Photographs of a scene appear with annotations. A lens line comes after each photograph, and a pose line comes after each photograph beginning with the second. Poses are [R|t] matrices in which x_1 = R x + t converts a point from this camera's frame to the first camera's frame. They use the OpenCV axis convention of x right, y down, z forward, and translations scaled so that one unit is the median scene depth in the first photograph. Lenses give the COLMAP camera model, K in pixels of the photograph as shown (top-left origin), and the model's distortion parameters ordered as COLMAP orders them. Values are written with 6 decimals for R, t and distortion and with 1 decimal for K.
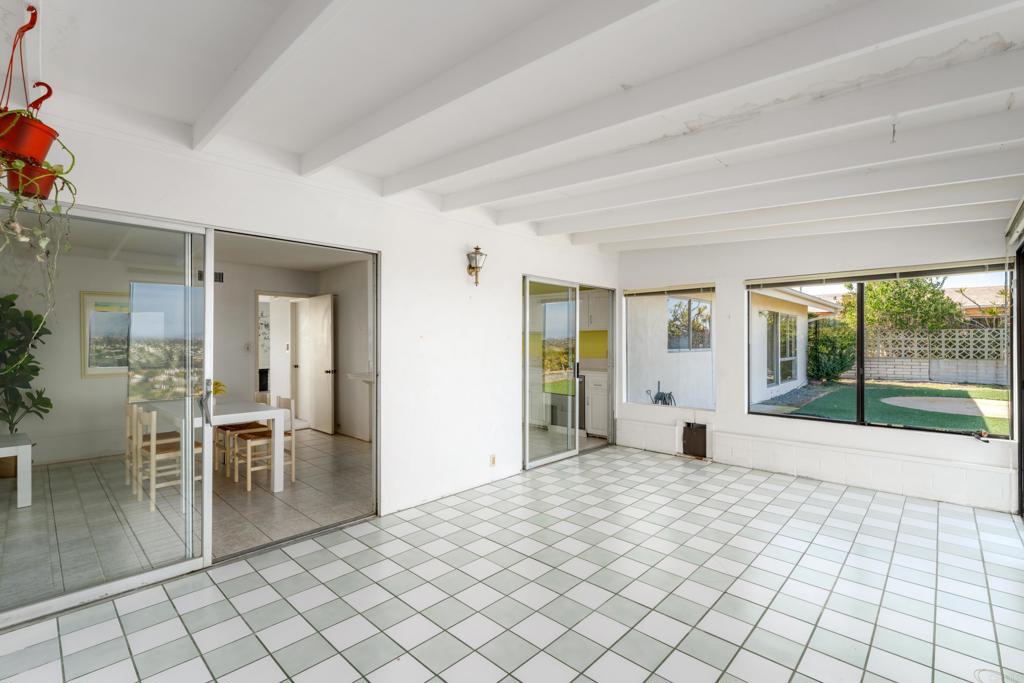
lens RADIAL K [[460.1, 0, 511.5], [0, 460.1, 343.8], [0, 0, 1]] dist [-0.005407, 0.000587]
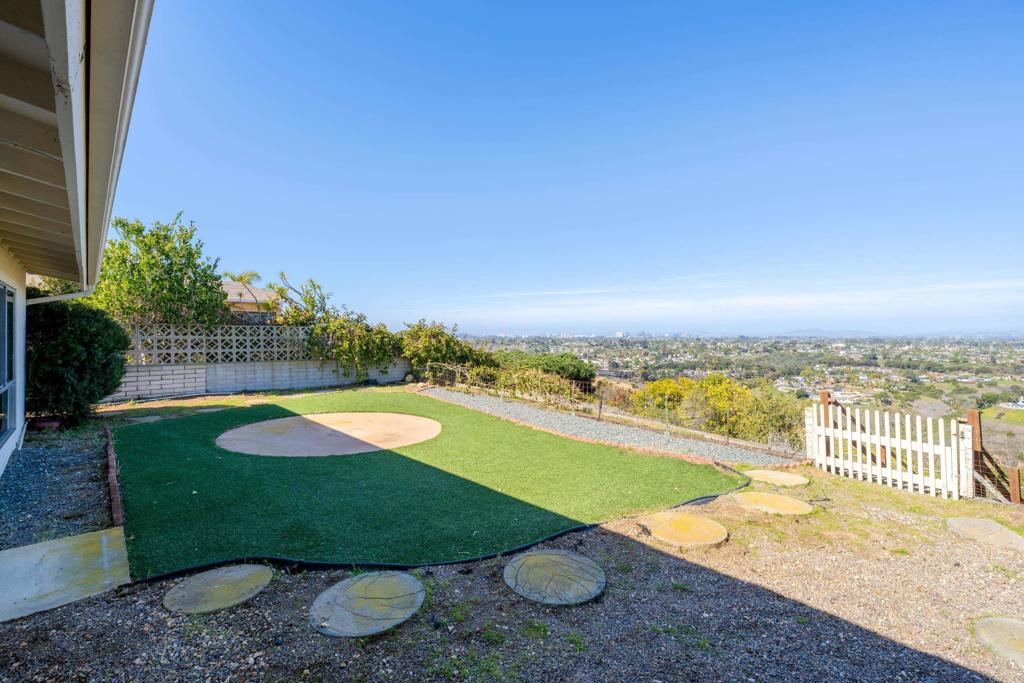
lens RADIAL K [[460.1, 0, 519.6], [0, 460.1, 307.3], [0, 0, 1]] dist [-0.005407, 0.000587]
pose [[0.054937, 0.062203, 0.996550, 0.177328], [0.000680, 0.998055, -0.062334, -0.012921], [-0.998490, 0.004102, 0.054788, 0.439715]]
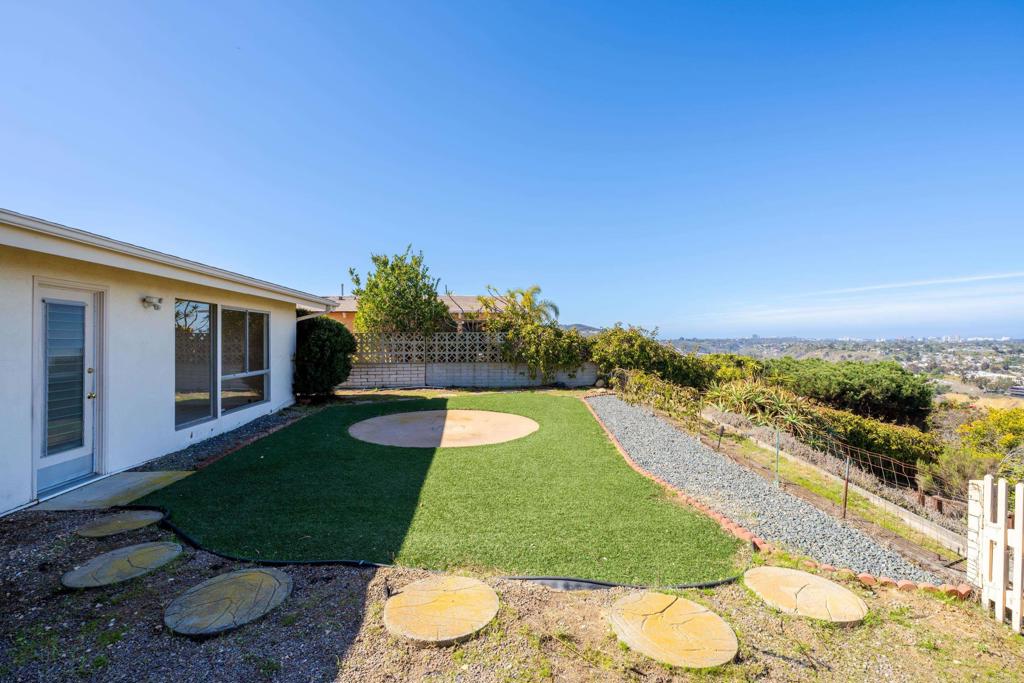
lens RADIAL K [[460.1, 0, 514.9], [0, 460.1, 346.1], [0, 0, 1]] dist [-0.005407, 0.000587]
pose [[0.656402, -0.011057, 0.754330, 0.312336], [0.005220, 0.999935, 0.010115, -0.011705], [-0.754393, -0.002702, 0.656417, 0.230185]]
